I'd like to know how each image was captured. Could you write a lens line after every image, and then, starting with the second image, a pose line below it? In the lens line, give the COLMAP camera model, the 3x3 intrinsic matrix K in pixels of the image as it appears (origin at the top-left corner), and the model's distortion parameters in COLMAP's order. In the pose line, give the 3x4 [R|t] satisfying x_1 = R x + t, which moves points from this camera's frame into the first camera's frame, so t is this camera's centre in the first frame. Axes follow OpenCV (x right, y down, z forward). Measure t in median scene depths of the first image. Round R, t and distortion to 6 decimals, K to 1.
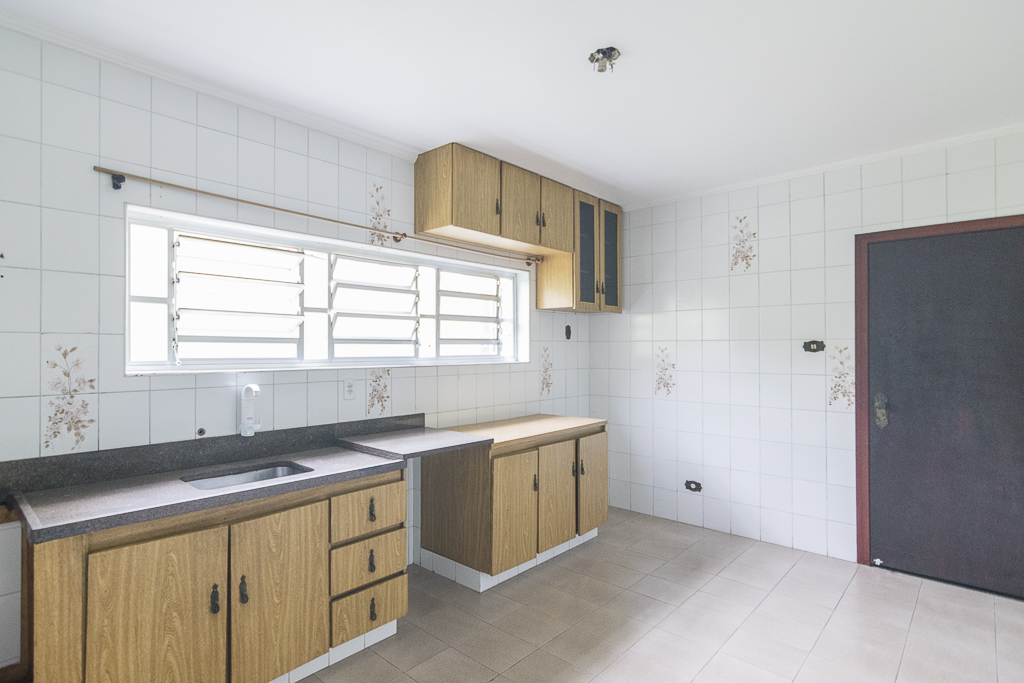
lens RADIAL K [[525.0, 0, 386.9], [0, 525.0, 344.4], [0, 0, 1]] dist [-0.003710, -0.000006]
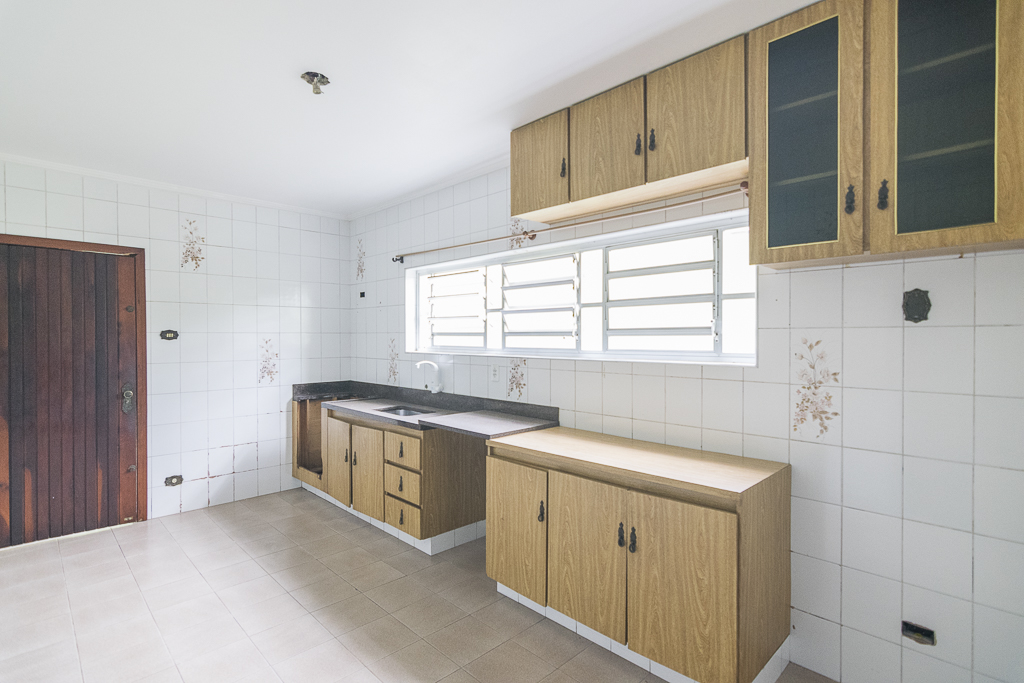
lens RADIAL K [[497.9, 0, 512.0], [0, 497.9, 341.5], [0, 0, 1]] dist [0.003878, 0.000095]
pose [[0.061621, 0.002774, -0.998096, 1.033239], [0.001435, 0.999995, 0.002868, 0.007337], [0.998099, -0.001609, 0.061617, 0.913586]]
